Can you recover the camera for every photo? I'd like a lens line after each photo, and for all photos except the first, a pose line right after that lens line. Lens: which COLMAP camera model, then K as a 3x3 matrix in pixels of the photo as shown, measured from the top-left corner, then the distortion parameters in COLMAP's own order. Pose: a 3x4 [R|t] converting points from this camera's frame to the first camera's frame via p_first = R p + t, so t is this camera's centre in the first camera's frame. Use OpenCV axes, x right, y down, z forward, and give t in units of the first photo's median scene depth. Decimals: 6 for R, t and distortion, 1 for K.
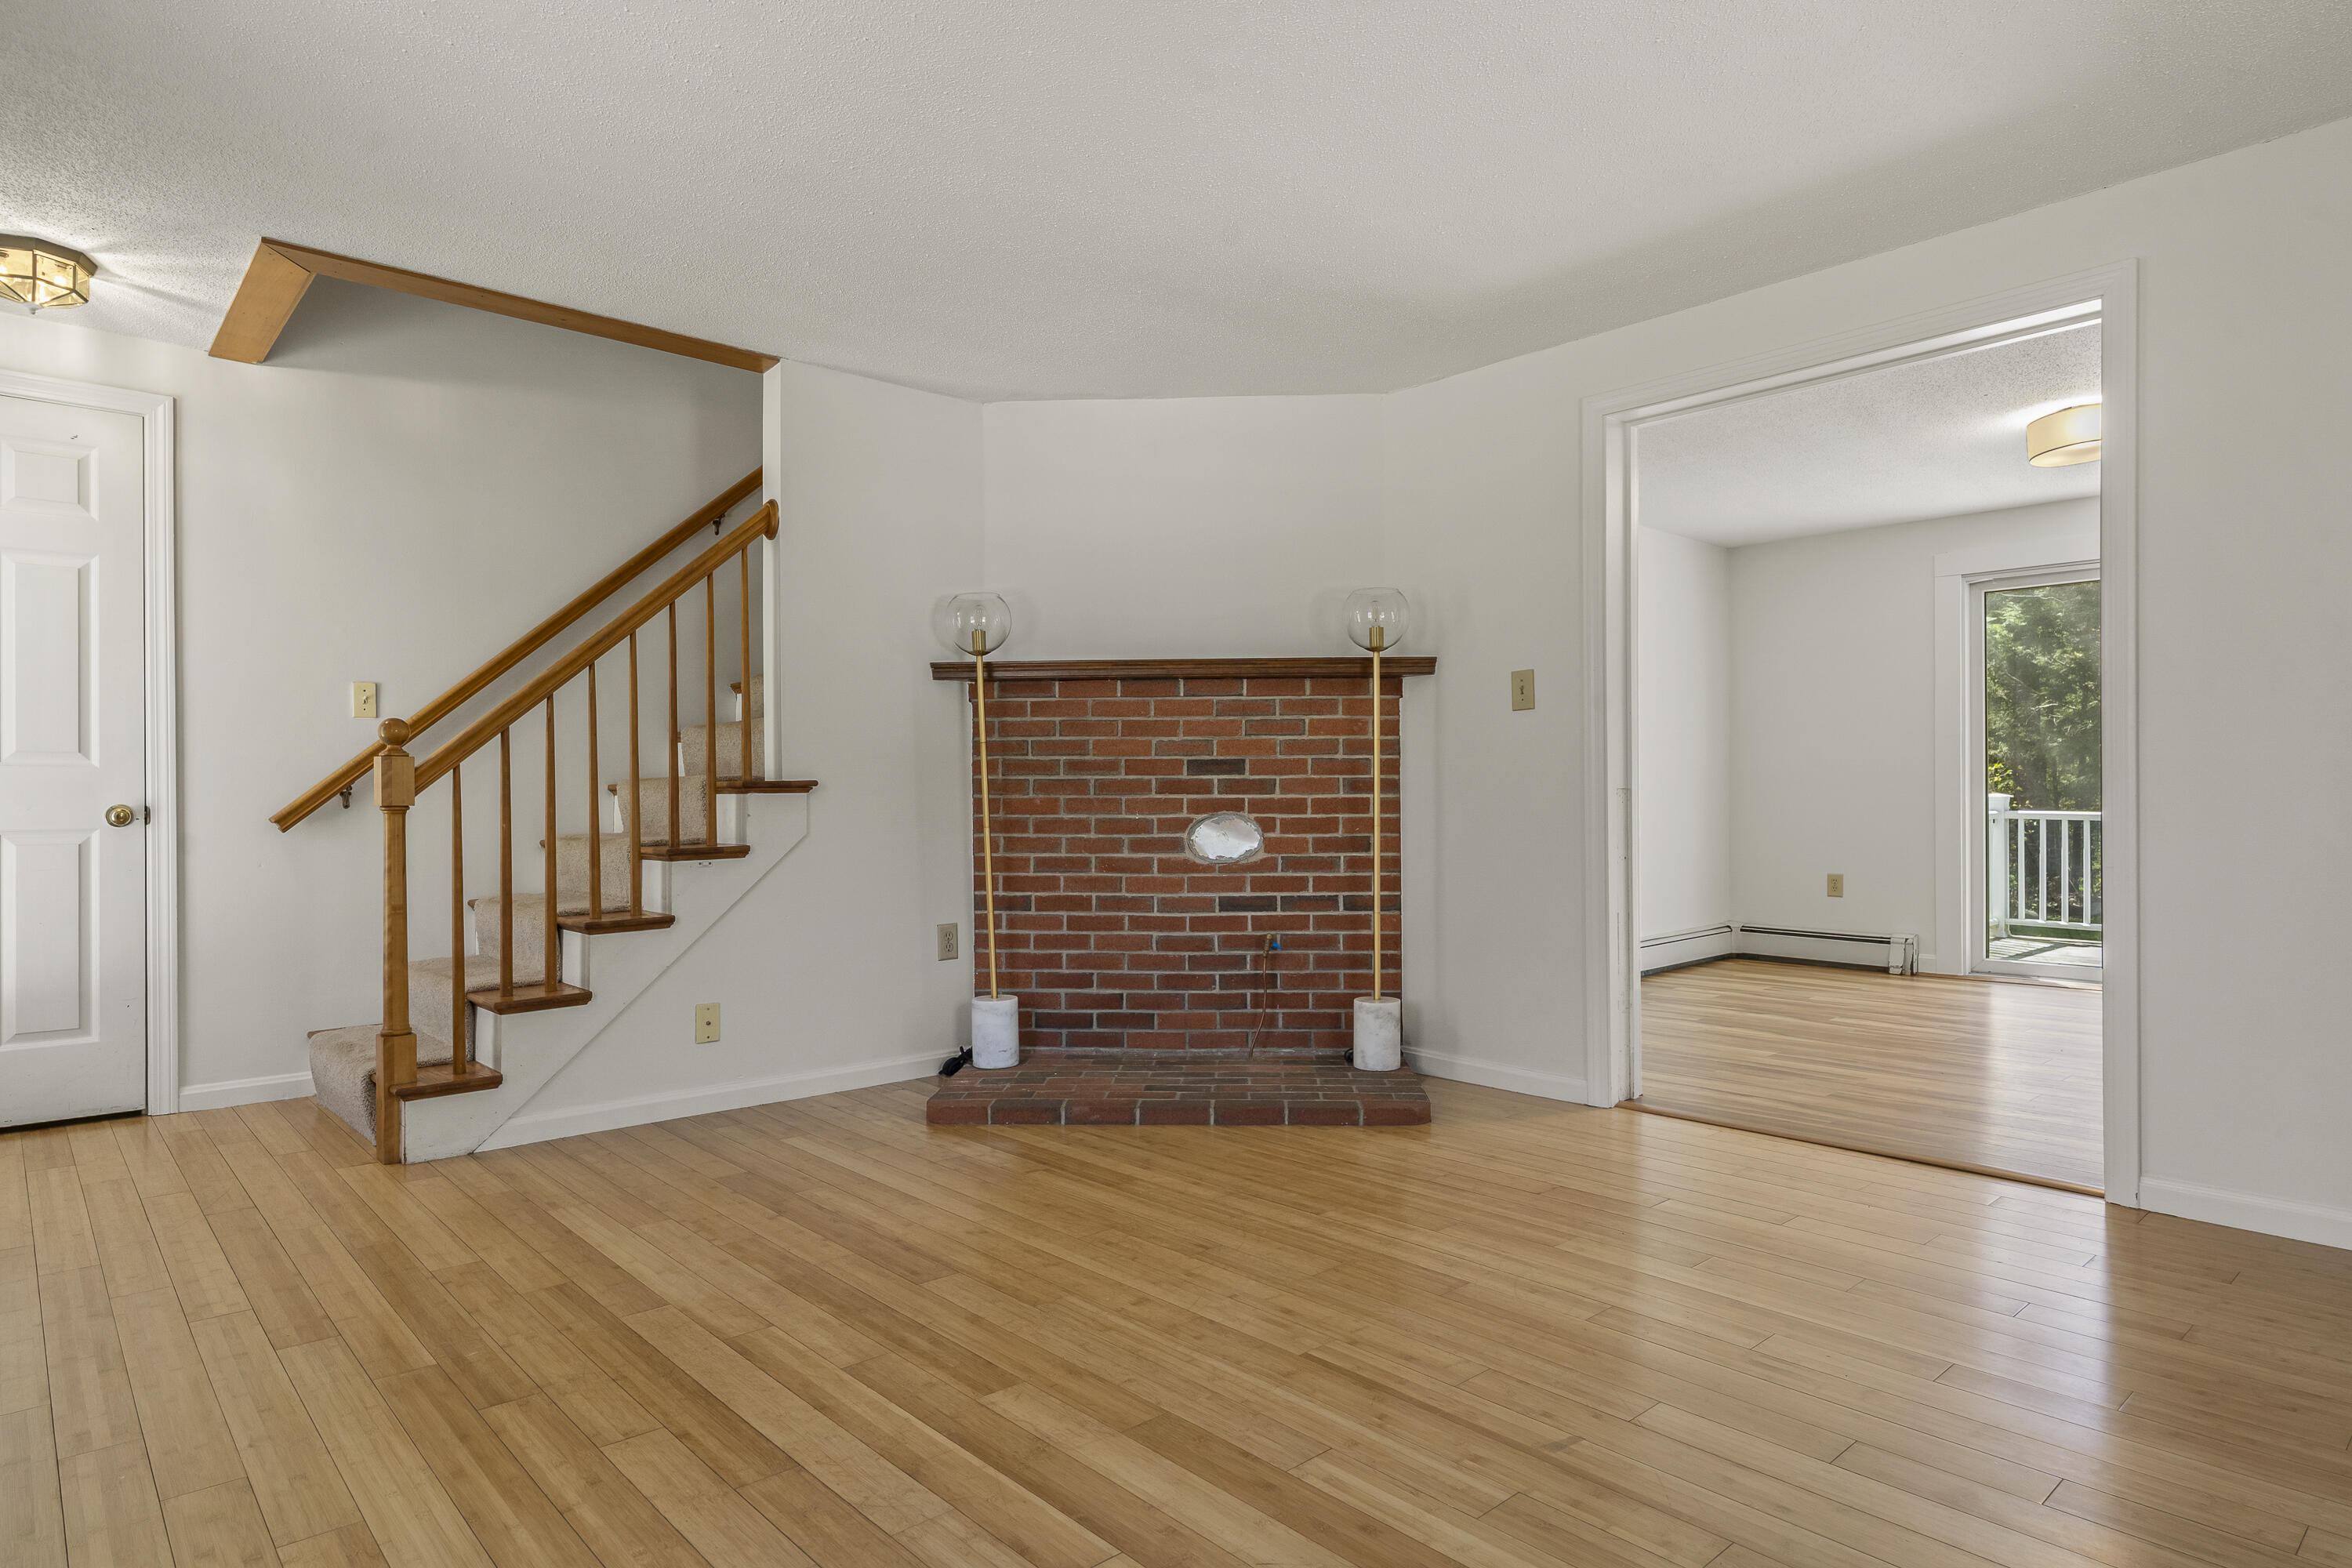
lens RADIAL K [[1334.0, 0, 1177.7], [0, 1334.0, 790.0], [0, 0, 1]] dist [-0.002266, -0.000125]
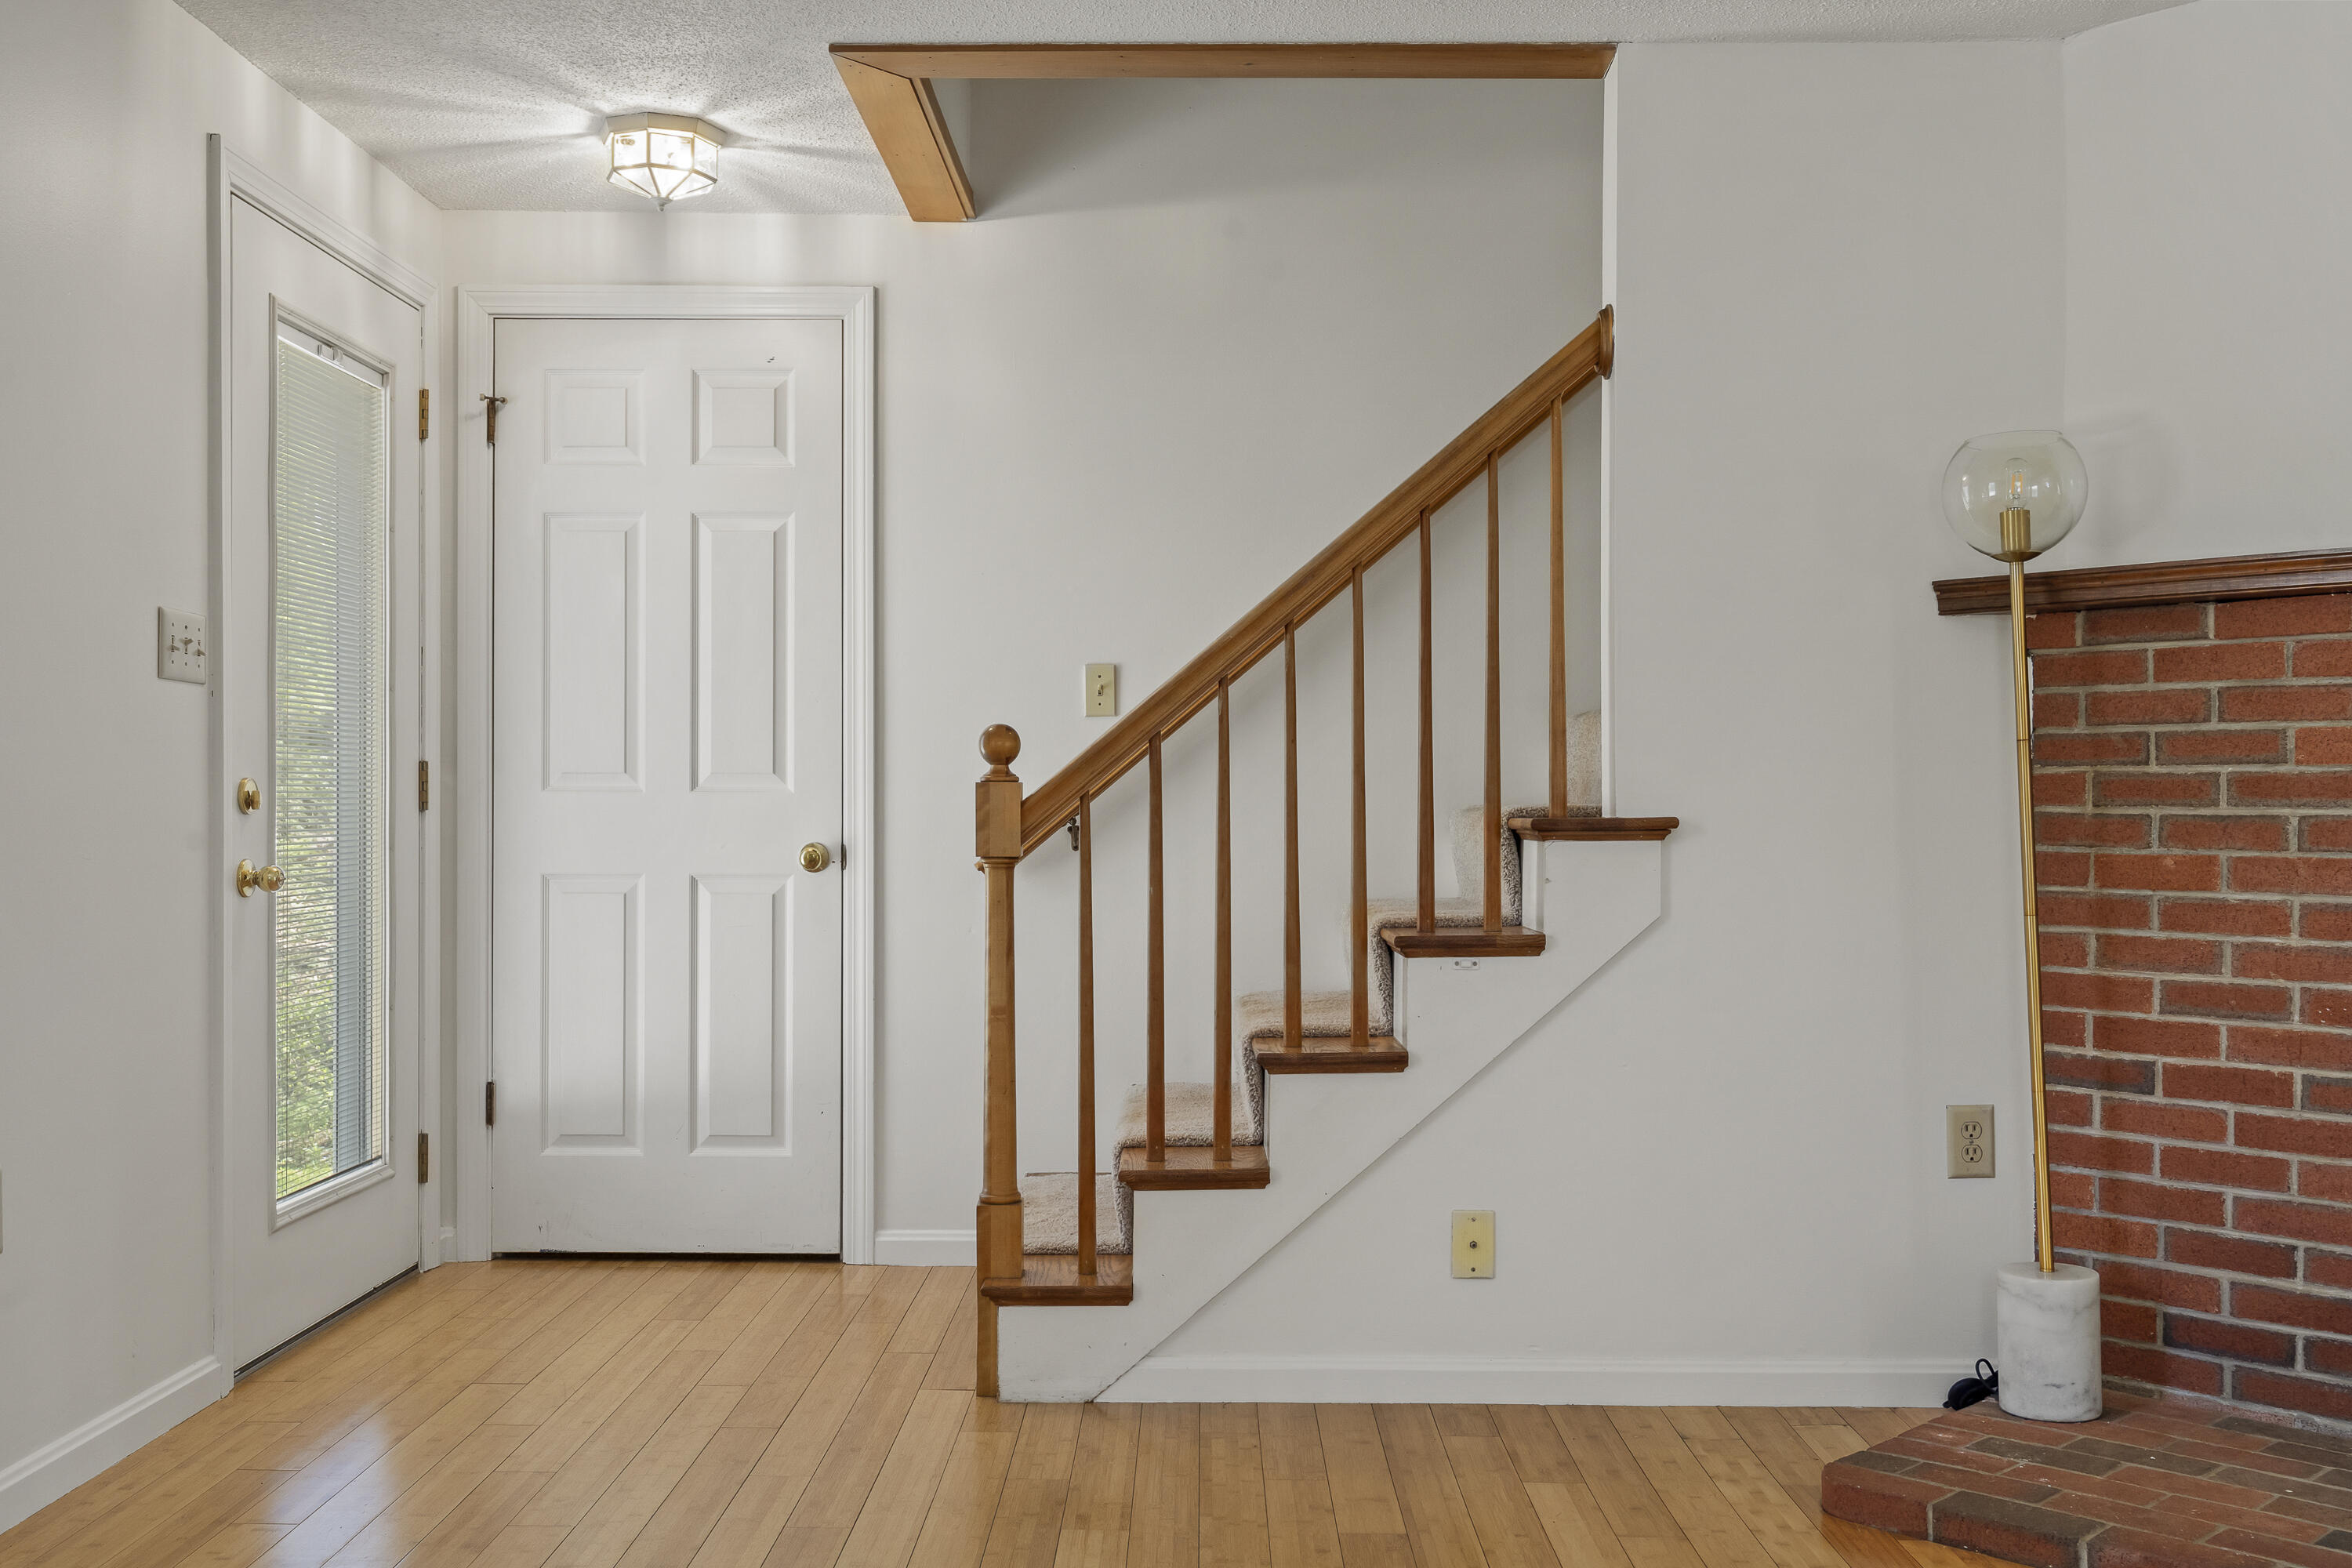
lens RADIAL K [[2227.7, 0, 1173.4], [0, 2227.7, 788.4], [0, 0, 1]] dist [0.006739, 0.000000]
pose [[0.728359, 0.001881, -0.685193, 0.185796], [-0.001921, 0.999998, 0.000704, -0.018225], [0.685193, 0.000803, 0.728361, 0.199463]]
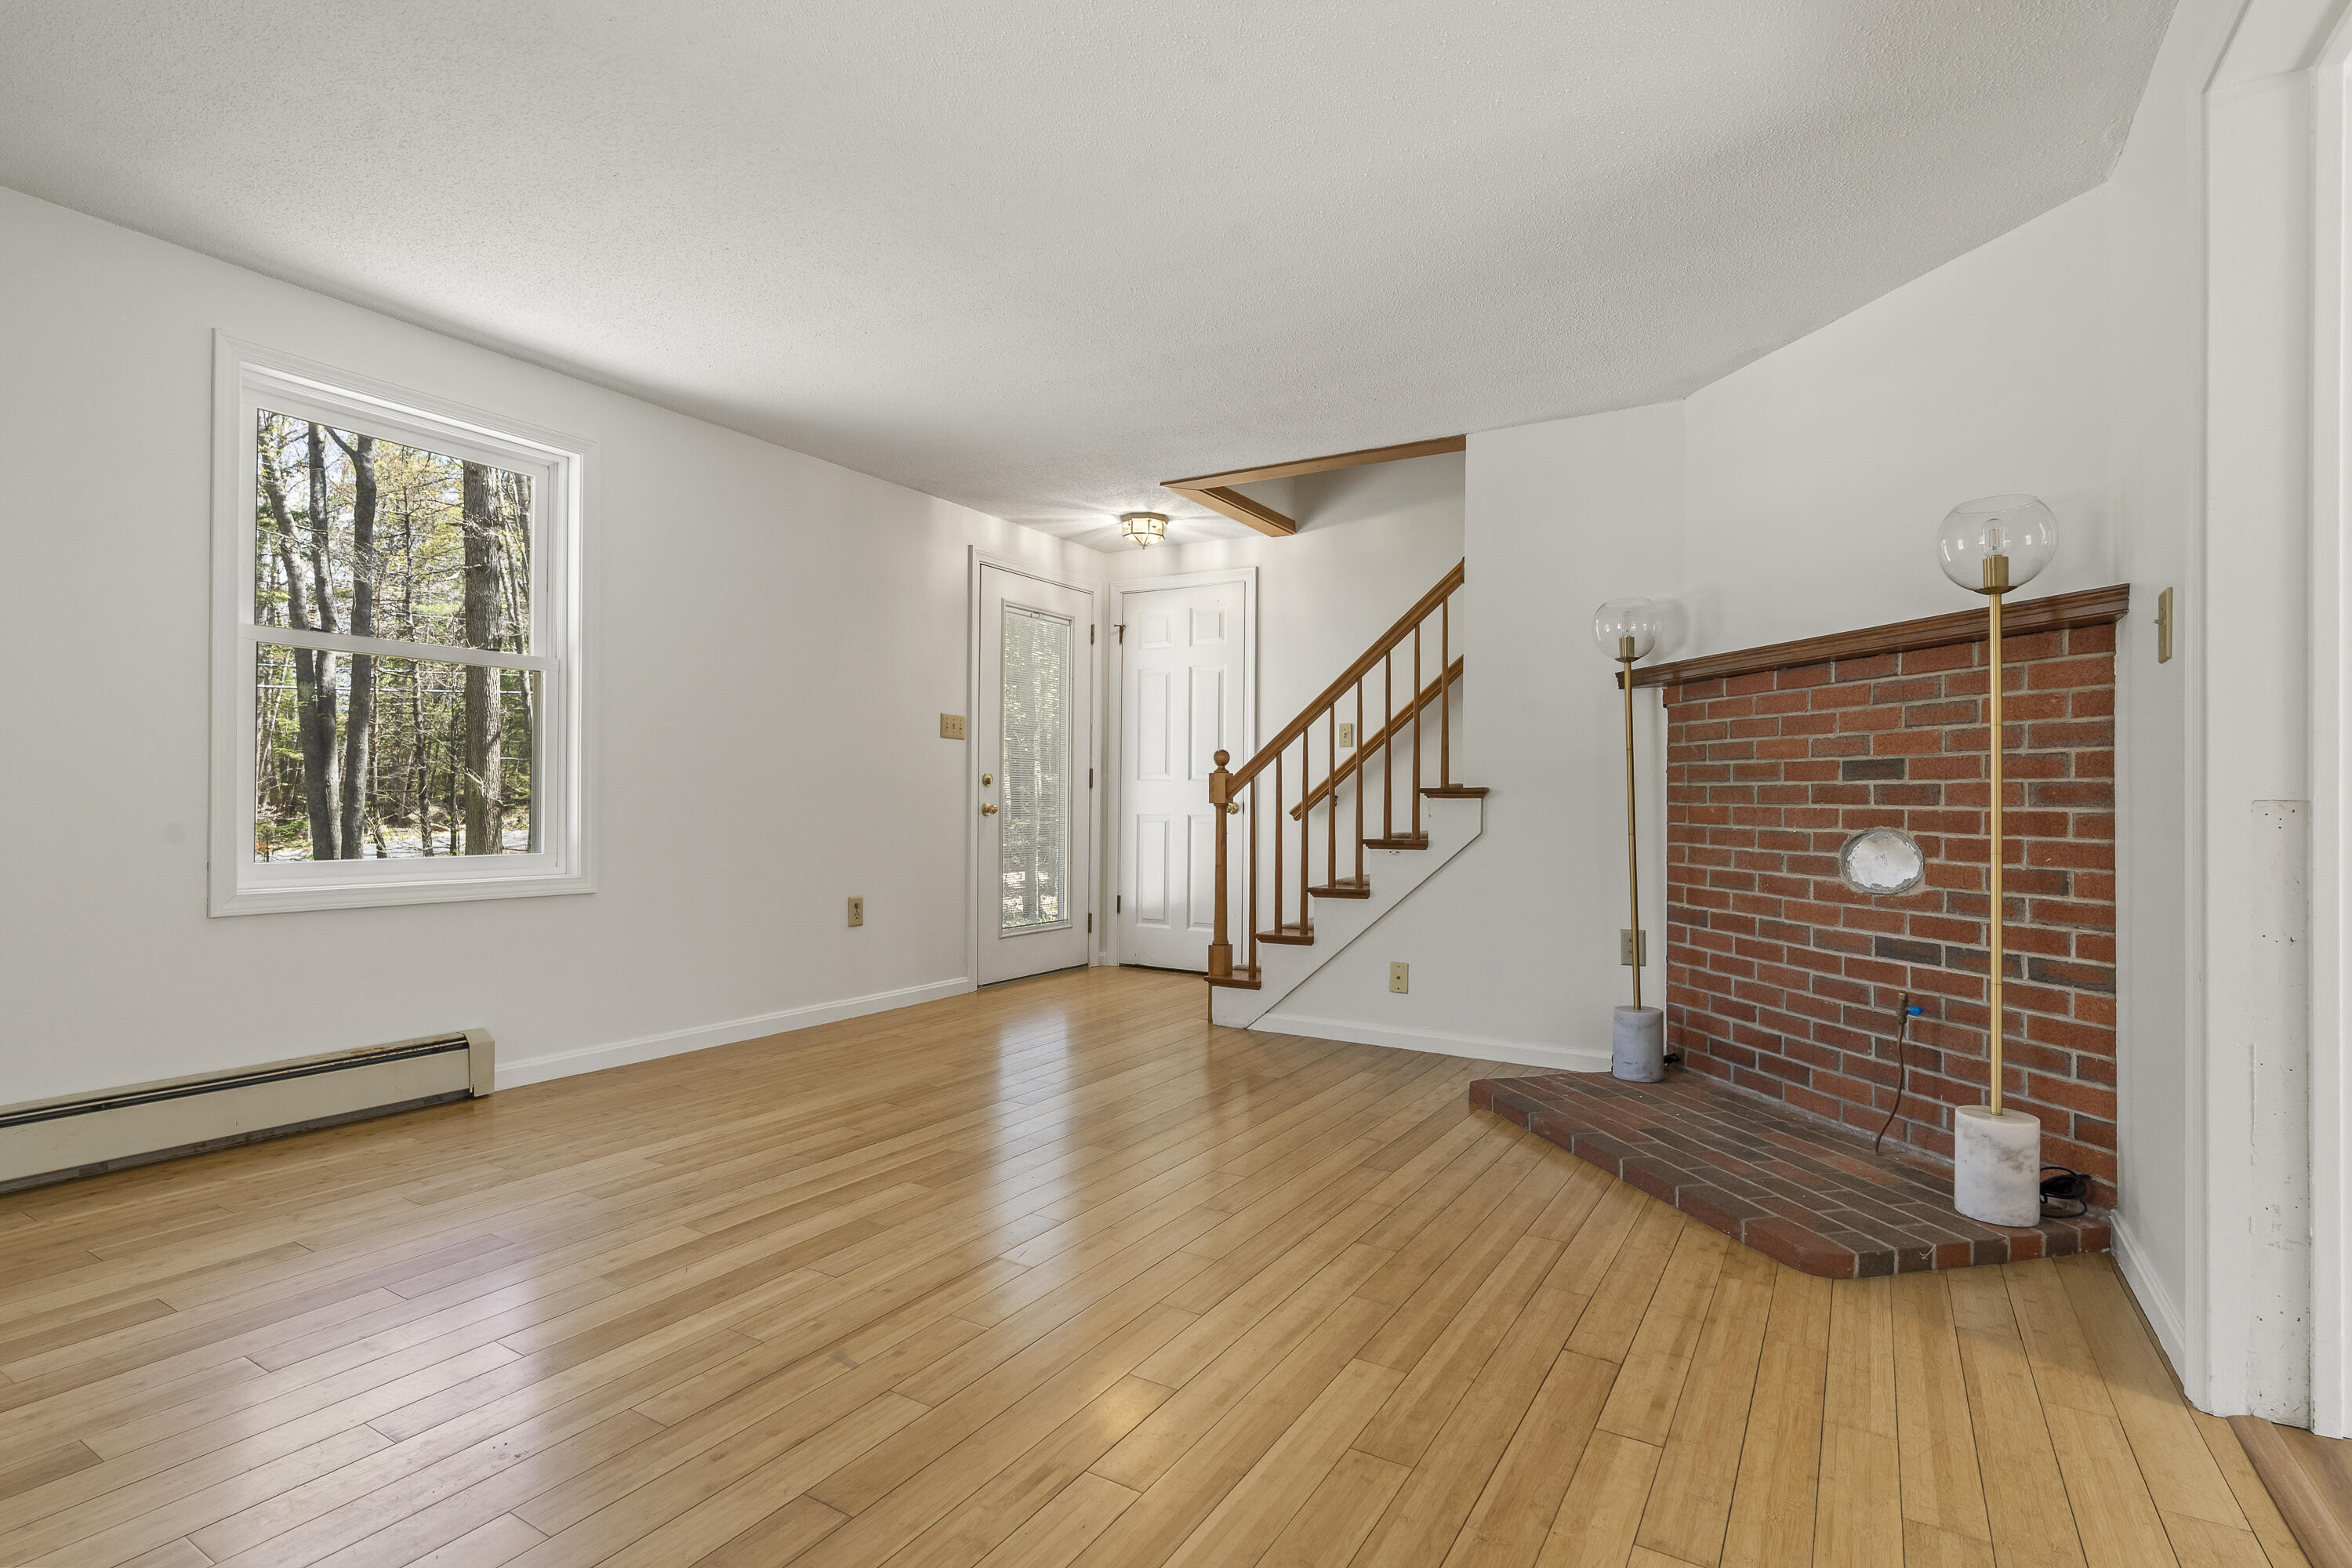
lens RADIAL K [[1145.2, 0, 1169.3], [0, 1145.2, 787.6], [0, 0, 1]] dist [-0.011969, -0.000154]
pose [[0.272609, -0.002020, -0.962123, 0.582942], [-0.007201, 0.999965, -0.004140, -0.001063], [0.962098, 0.008057, 0.272585, 0.441928]]
